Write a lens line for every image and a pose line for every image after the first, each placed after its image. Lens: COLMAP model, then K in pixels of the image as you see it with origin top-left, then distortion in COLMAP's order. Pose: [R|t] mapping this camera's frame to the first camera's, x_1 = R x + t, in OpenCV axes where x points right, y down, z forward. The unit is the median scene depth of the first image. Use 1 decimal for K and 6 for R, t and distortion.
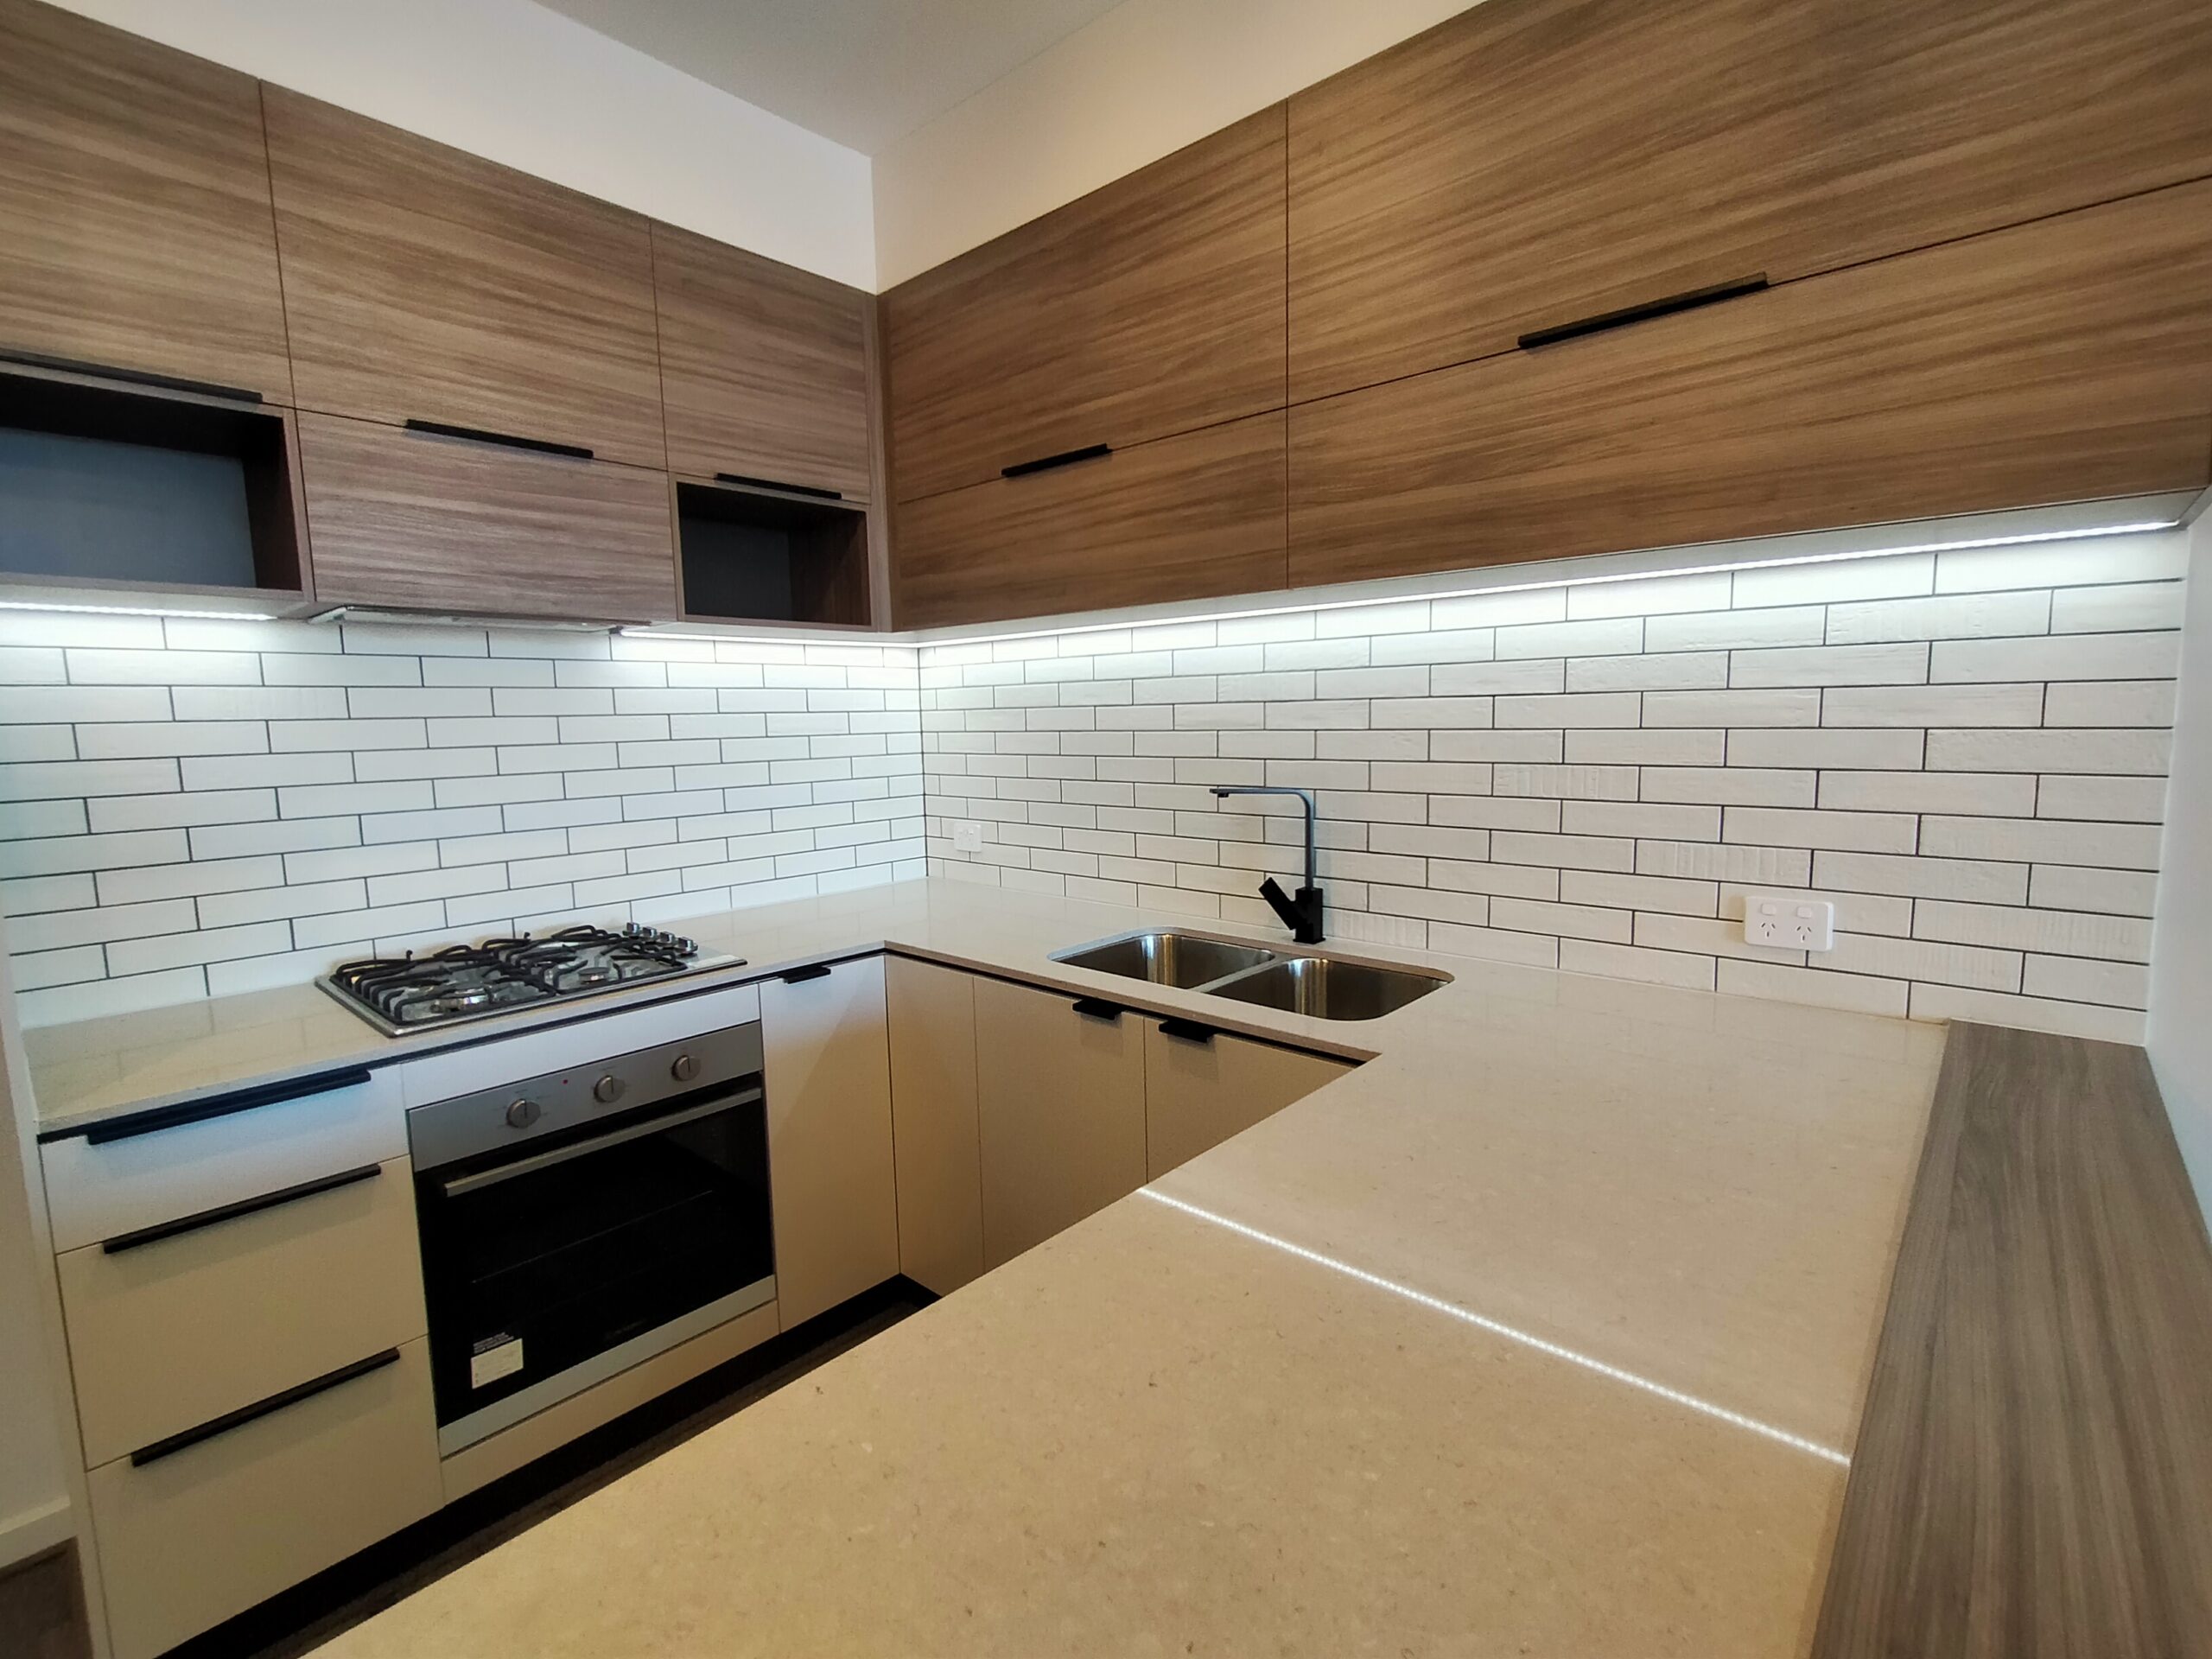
lens RADIAL K [[1011.9, 0, 1110.1], [0, 1011.9, 829.2], [0, 0, 1]] dist [0.003884, -0.000083]
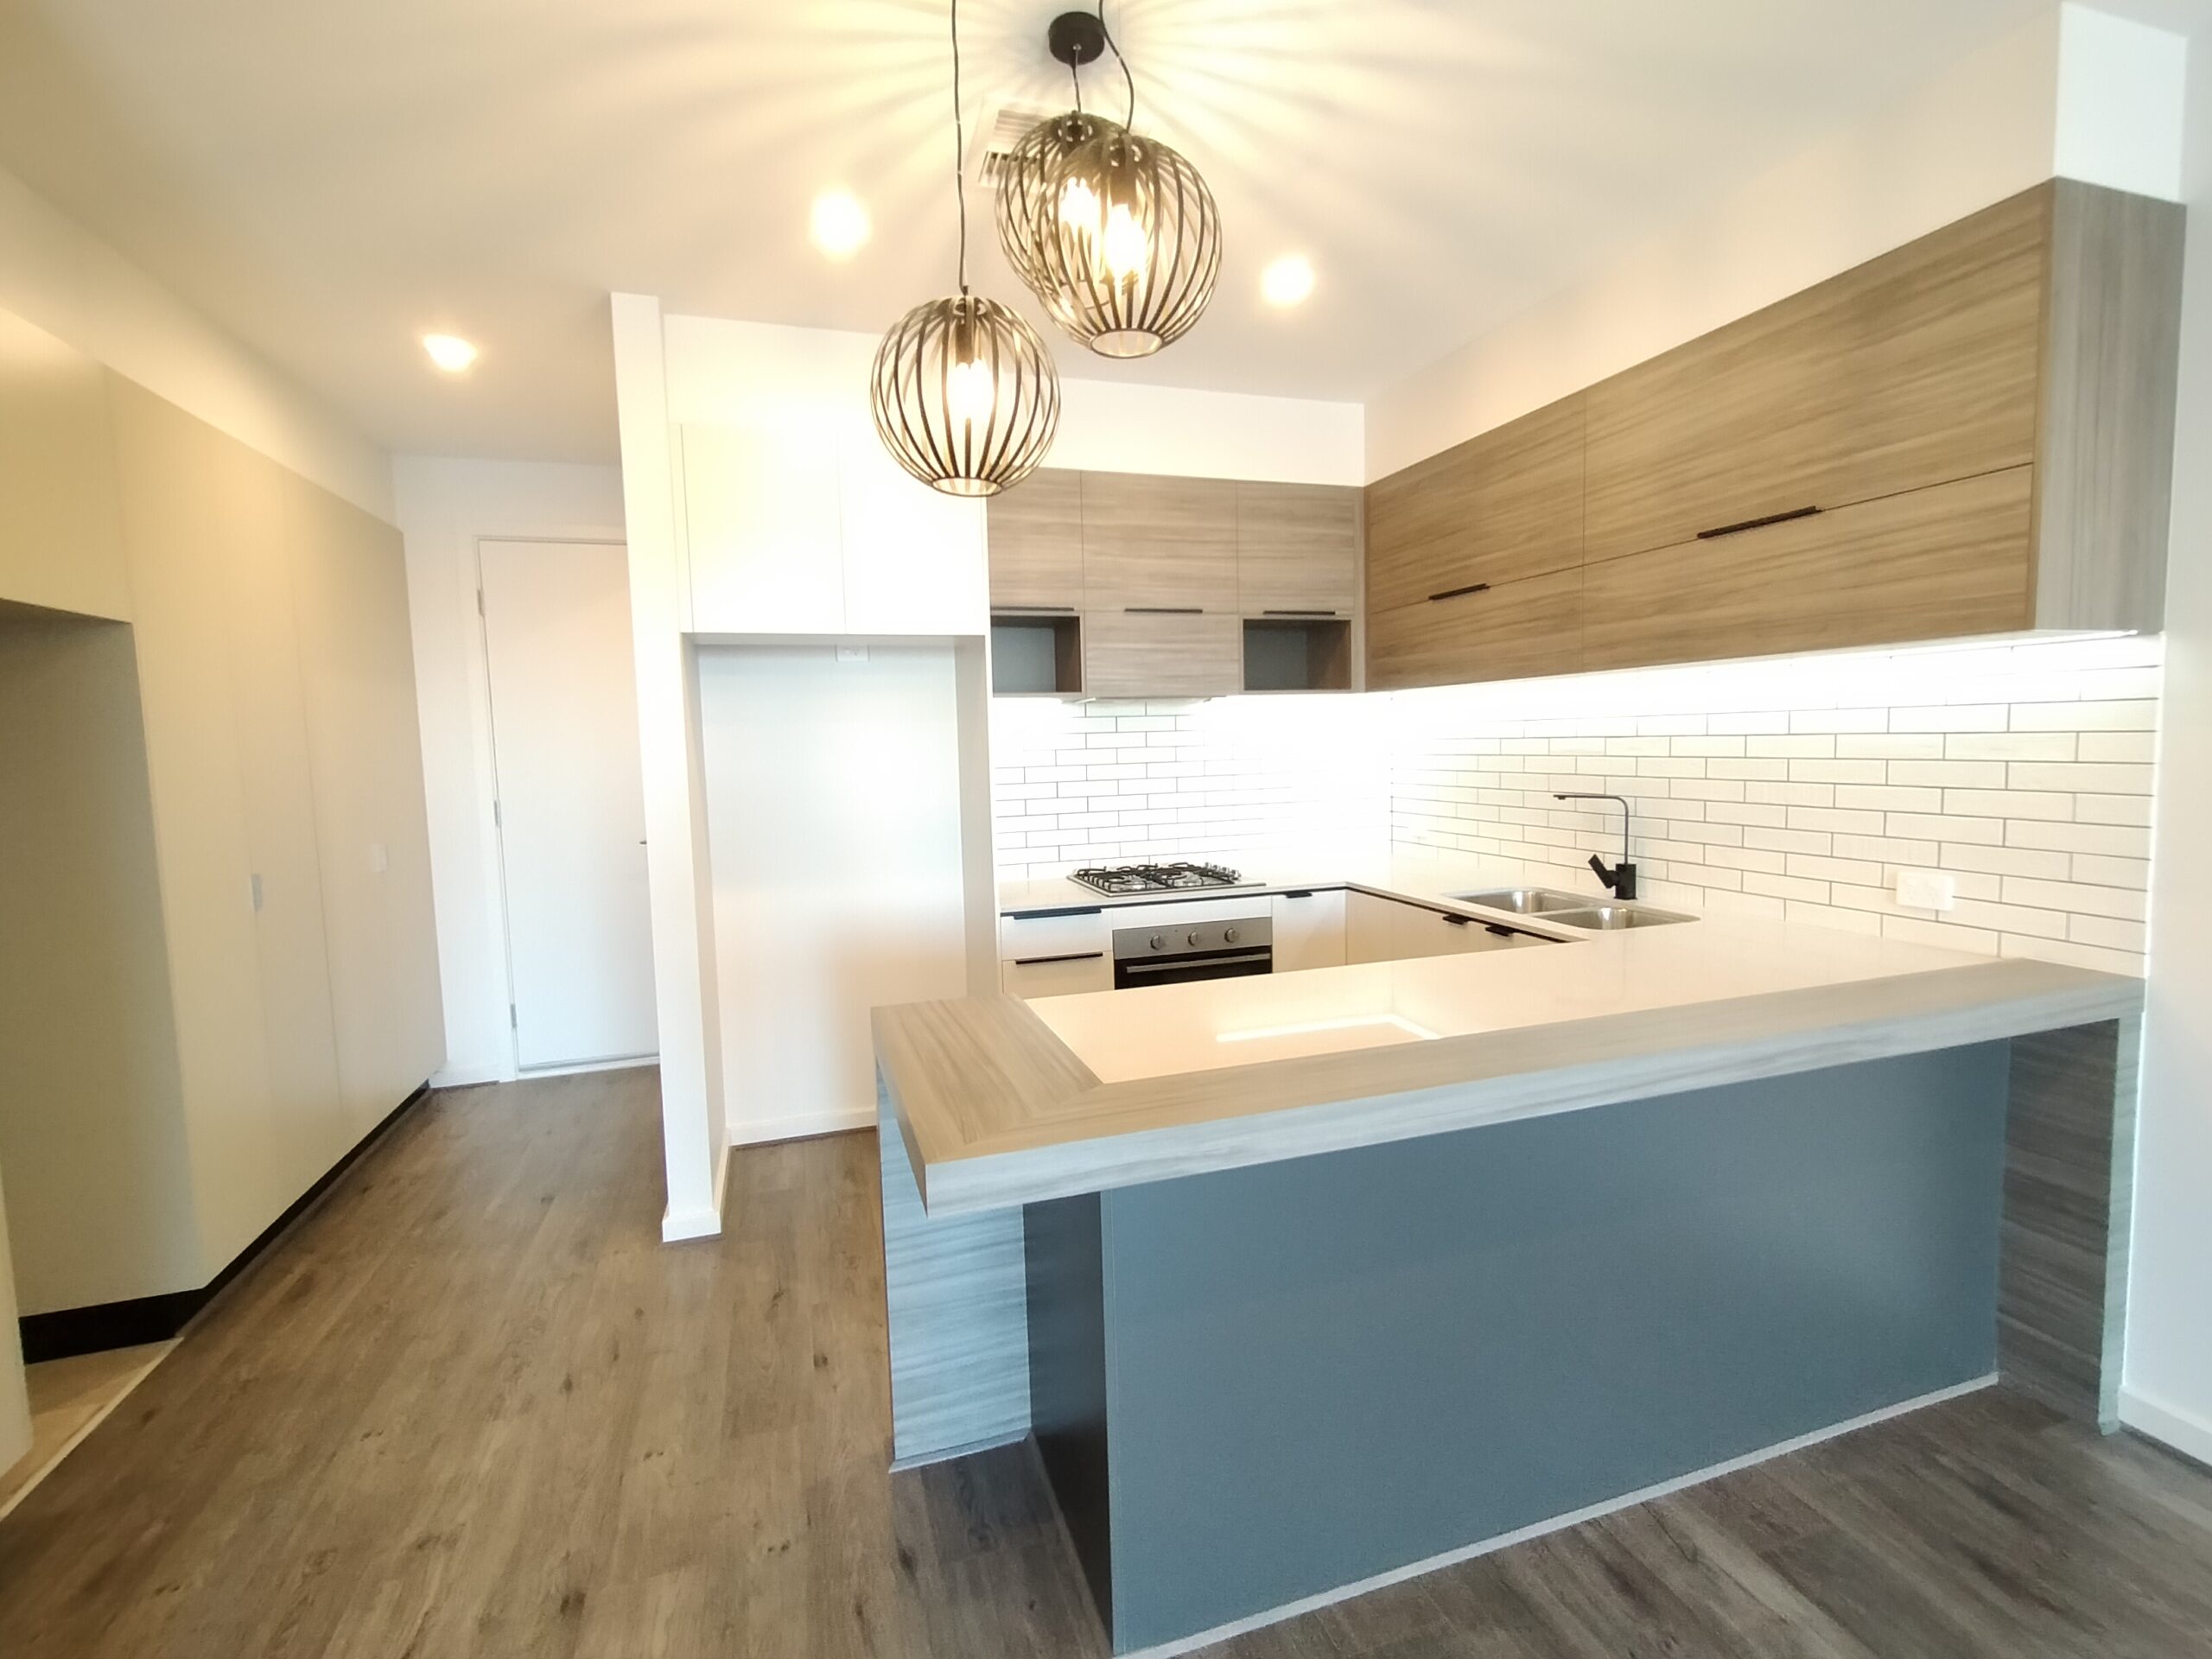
lens RADIAL K [[1011.9, 0, 1112.6], [0, 1011.9, 825.2], [0, 0, 1]] dist [0.003884, -0.000083]
pose [[0.863950, 0.039808, -0.502002, 0.342823], [-0.048410, 0.998819, -0.004110, 0.053325], [0.501246, 0.027853, 0.864856, -0.784479]]
